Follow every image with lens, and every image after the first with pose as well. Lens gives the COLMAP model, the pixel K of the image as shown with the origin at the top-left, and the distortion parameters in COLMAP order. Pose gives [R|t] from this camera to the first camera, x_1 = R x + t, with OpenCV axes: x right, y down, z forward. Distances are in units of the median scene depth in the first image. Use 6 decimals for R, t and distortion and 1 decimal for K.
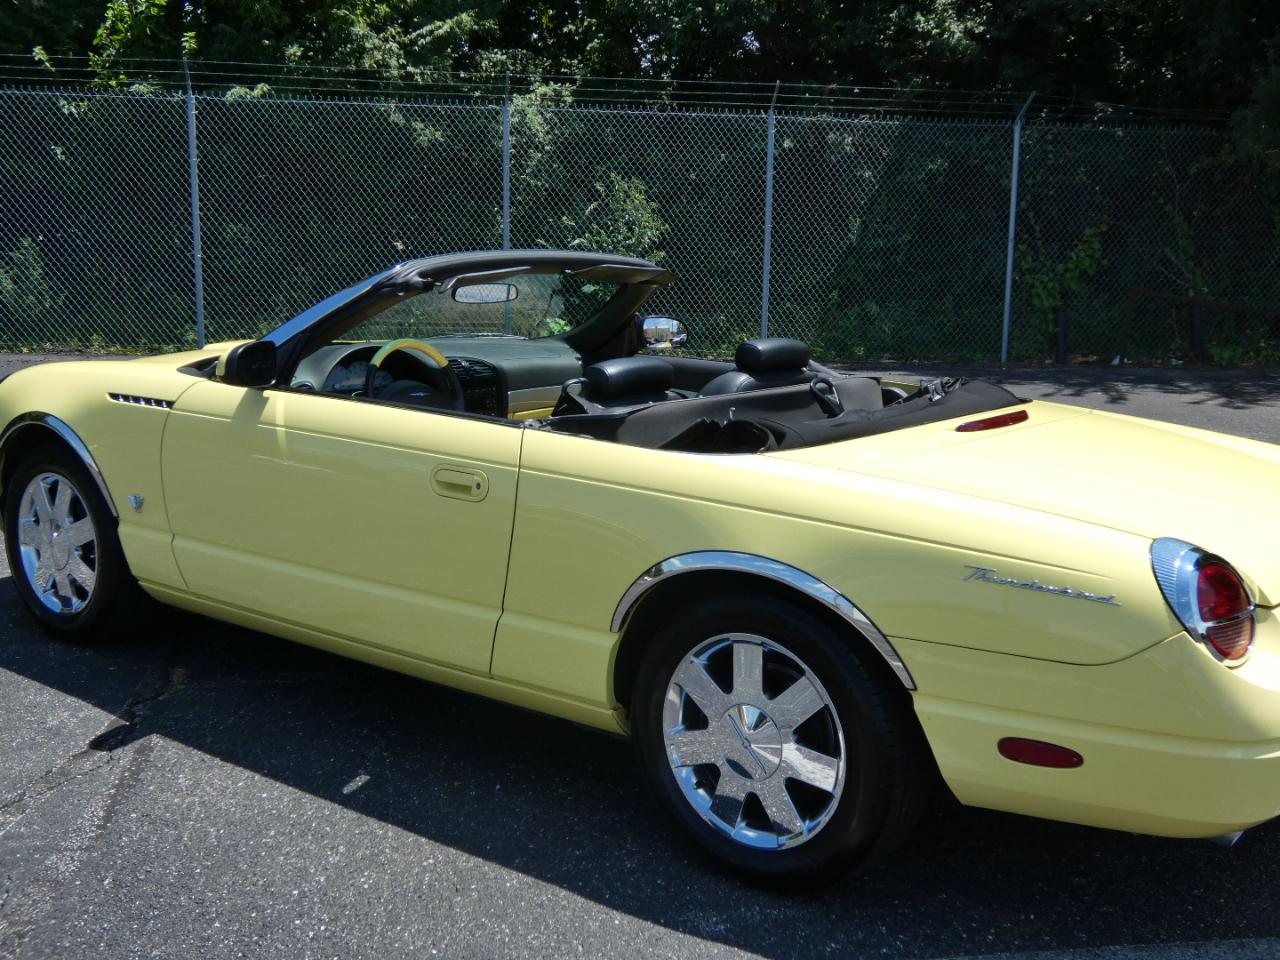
lens RADIAL K [[1485.3, 0, 651.8], [0, 1485.3, 477.6], [0, 0, 1]] dist [-0.003486, 0.011072]
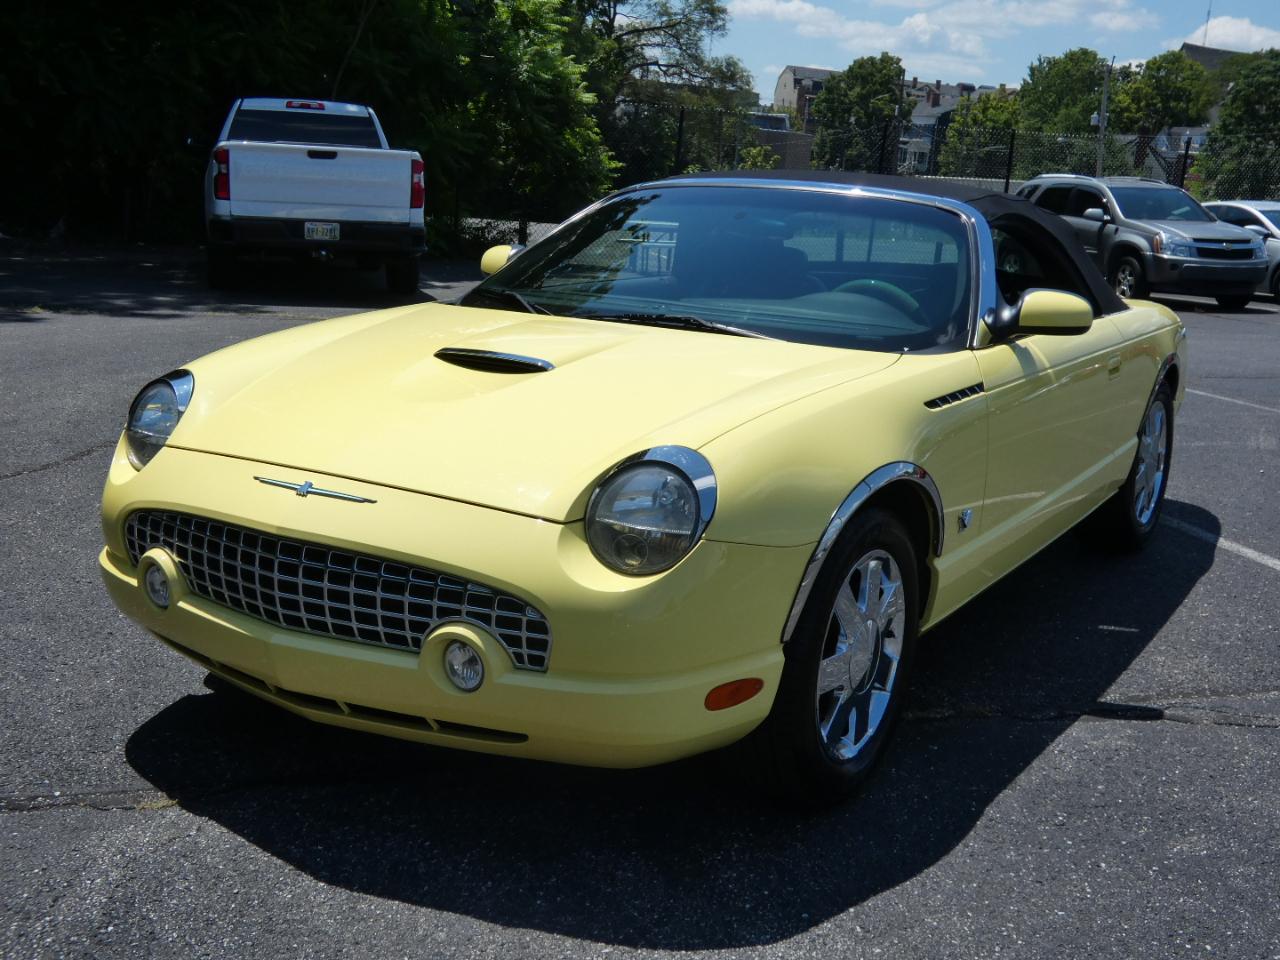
lens RADIAL K [[1508.2, 0, 653.8], [0, 1508.2, 479.5], [0, 0, 1]] dist [-0.001127, -0.003798]
pose [[-0.122423, -0.241990, 0.962525, -0.372276], [0.132519, 0.957150, 0.257494, -0.079942], [-0.983591, 0.159076, -0.085108, 0.411522]]
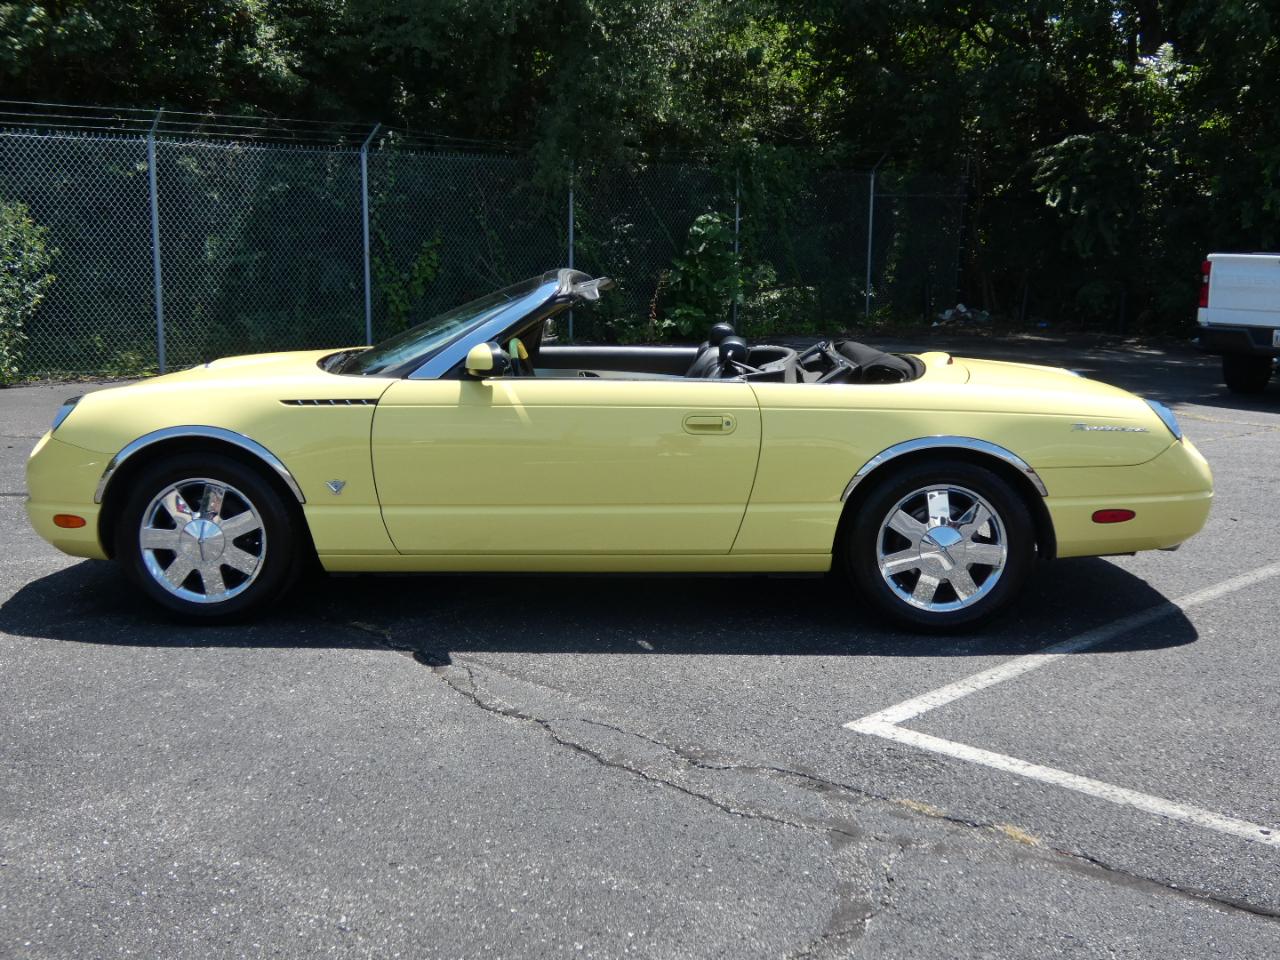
lens RADIAL K [[1499.4, 0, 656.0], [0, 1499.4, 480.9], [0, 0, 1]] dist [-0.002906, 0.012792]
pose [[0.806693, -0.116232, 0.579428, -0.282368], [0.120160, 0.992247, 0.031754, 0.001654], [-0.578626, 0.044008, 0.814405, -0.051172]]
